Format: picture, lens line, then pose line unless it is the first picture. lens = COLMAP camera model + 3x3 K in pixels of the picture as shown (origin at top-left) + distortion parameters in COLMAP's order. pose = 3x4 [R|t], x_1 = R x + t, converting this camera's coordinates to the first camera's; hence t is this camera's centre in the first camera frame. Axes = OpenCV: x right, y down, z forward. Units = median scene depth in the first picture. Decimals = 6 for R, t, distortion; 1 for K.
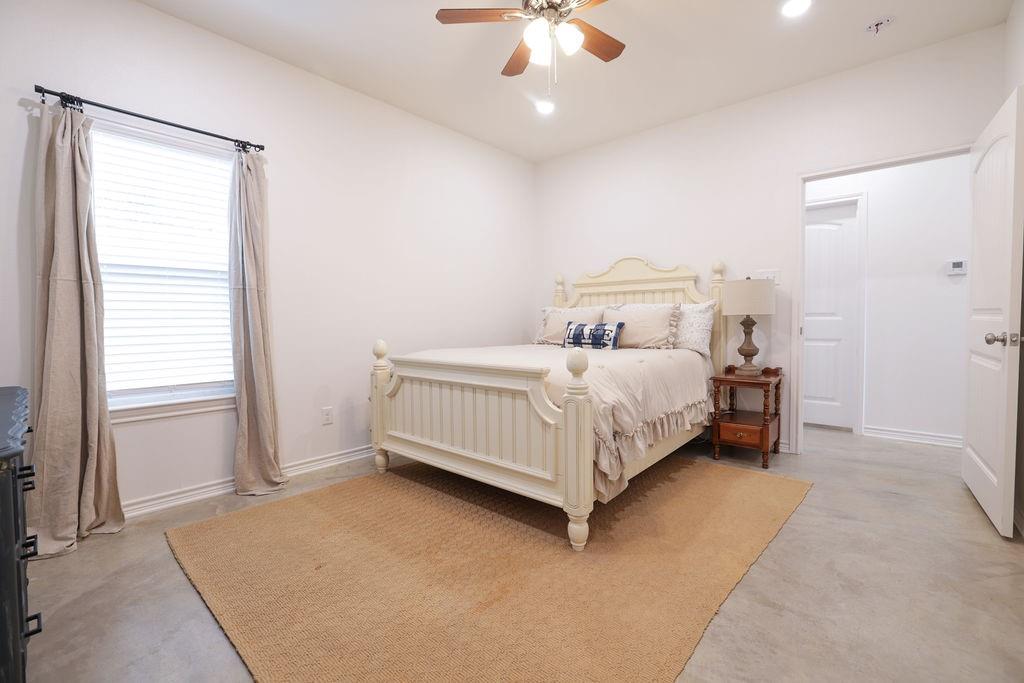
lens RADIAL K [[441.1, 0, 511.0], [0, 441.1, 334.1], [0, 0, 1]] dist [-0.040182, 0.013132]
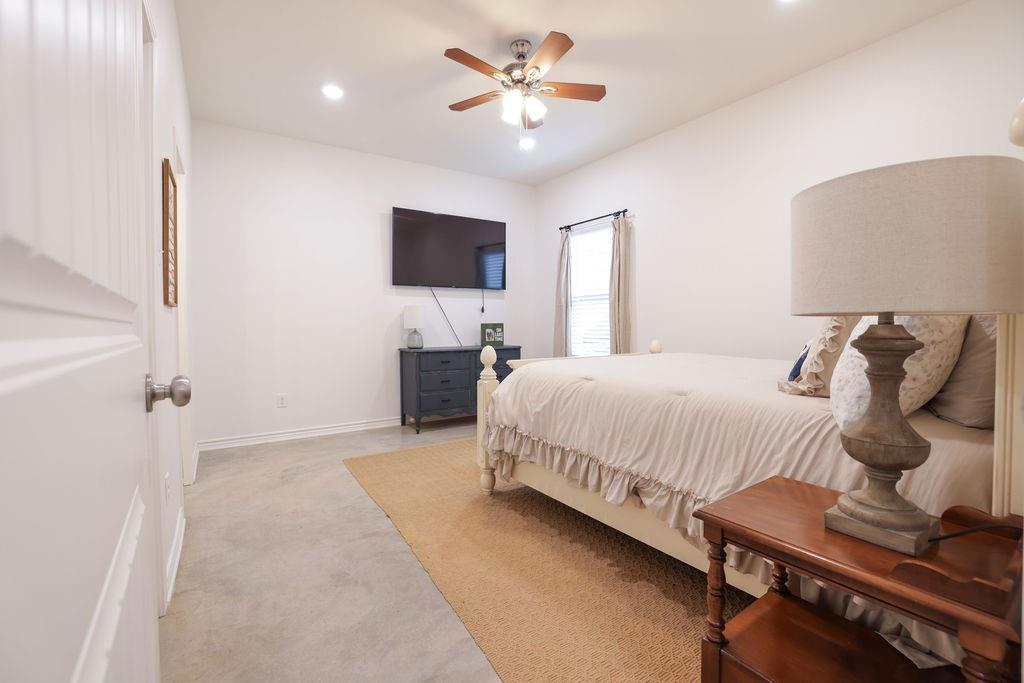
lens RADIAL K [[441.1, 0, 511.5], [0, 441.1, 335.8], [0, 0, 1]] dist [-0.040182, 0.013132]
pose [[-0.257649, 0.037212, -0.965522, 1.332361], [-0.019408, 0.998857, 0.043676, -0.058667], [0.966044, 0.029992, -0.256633, 1.302443]]
